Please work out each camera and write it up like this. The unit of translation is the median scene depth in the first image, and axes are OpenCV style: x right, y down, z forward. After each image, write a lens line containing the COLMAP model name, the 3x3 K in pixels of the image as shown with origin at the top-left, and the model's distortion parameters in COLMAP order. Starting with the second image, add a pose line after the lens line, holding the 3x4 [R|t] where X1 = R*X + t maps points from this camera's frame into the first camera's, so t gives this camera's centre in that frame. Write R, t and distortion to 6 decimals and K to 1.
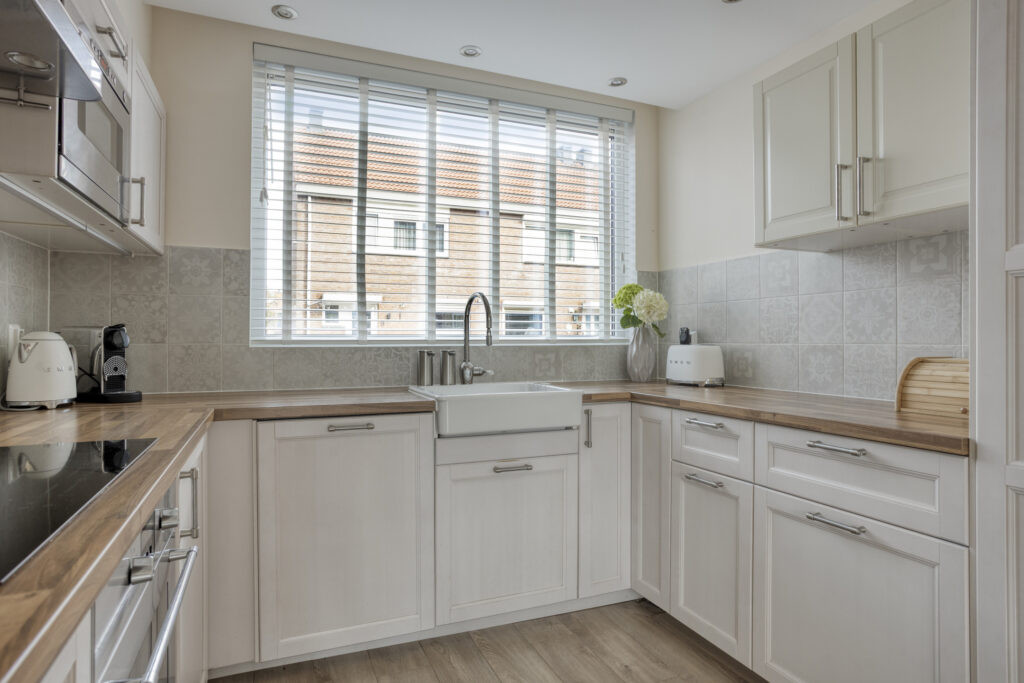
lens RADIAL K [[566.9, 0, 502.6], [0, 566.9, 338.1], [0, 0, 1]] dist [-0.054913, 0.032655]
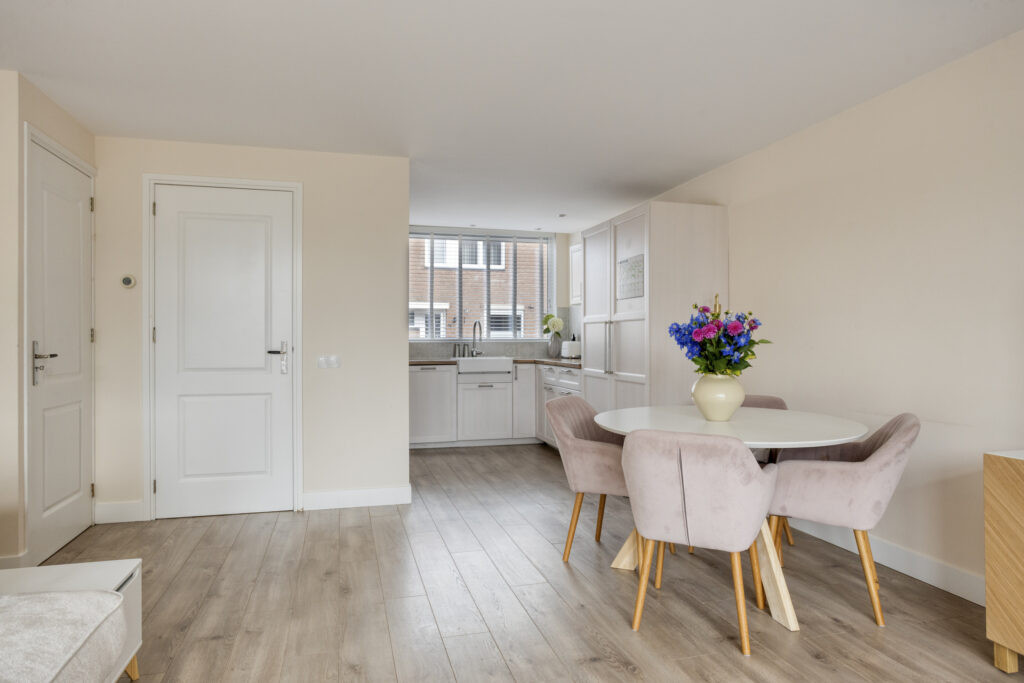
lens RADIAL K [[597.6, 0, 500.1], [0, 597.6, 341.0], [0, 0, 1]] dist [-0.048886, 0.037367]
pose [[0.991659, -0.001785, -0.128875, 0.427057], [0.002607, 0.999977, 0.006210, -0.005790], [0.128861, -0.006494, 0.991641, -1.731604]]
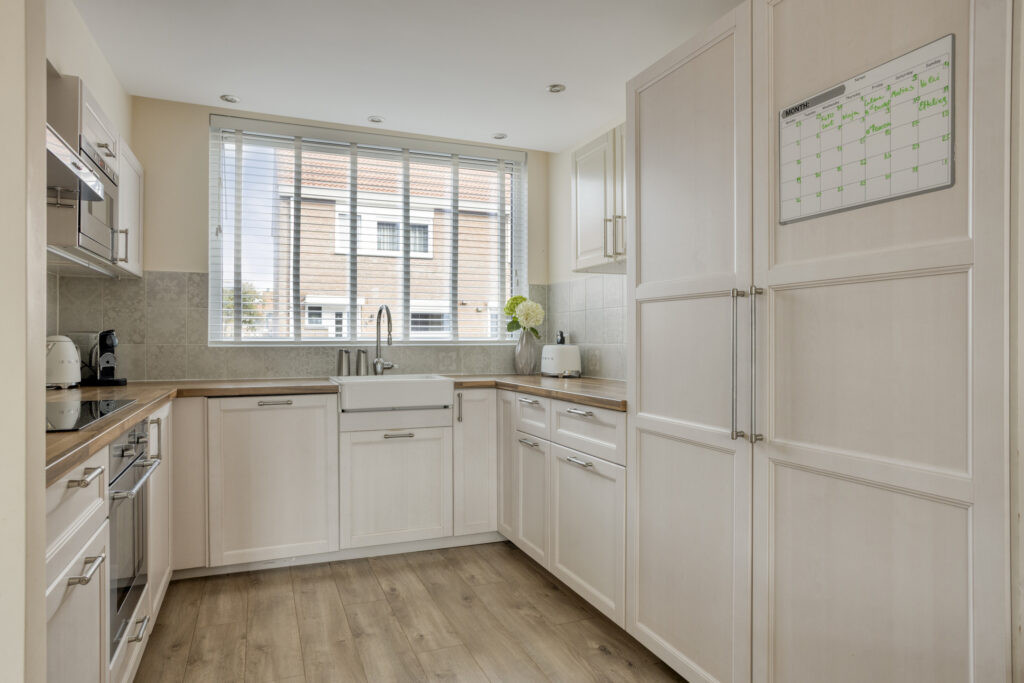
lens RADIAL K [[597.6, 0, 500.1], [0, 597.6, 341.0], [0, 0, 1]] dist [-0.048886, 0.037367]
pose [[0.999979, -0.000878, -0.006422, 0.248987], [0.000897, 0.999995, 0.002975, -0.000606], [0.006420, -0.002981, 0.999975, -0.394139]]
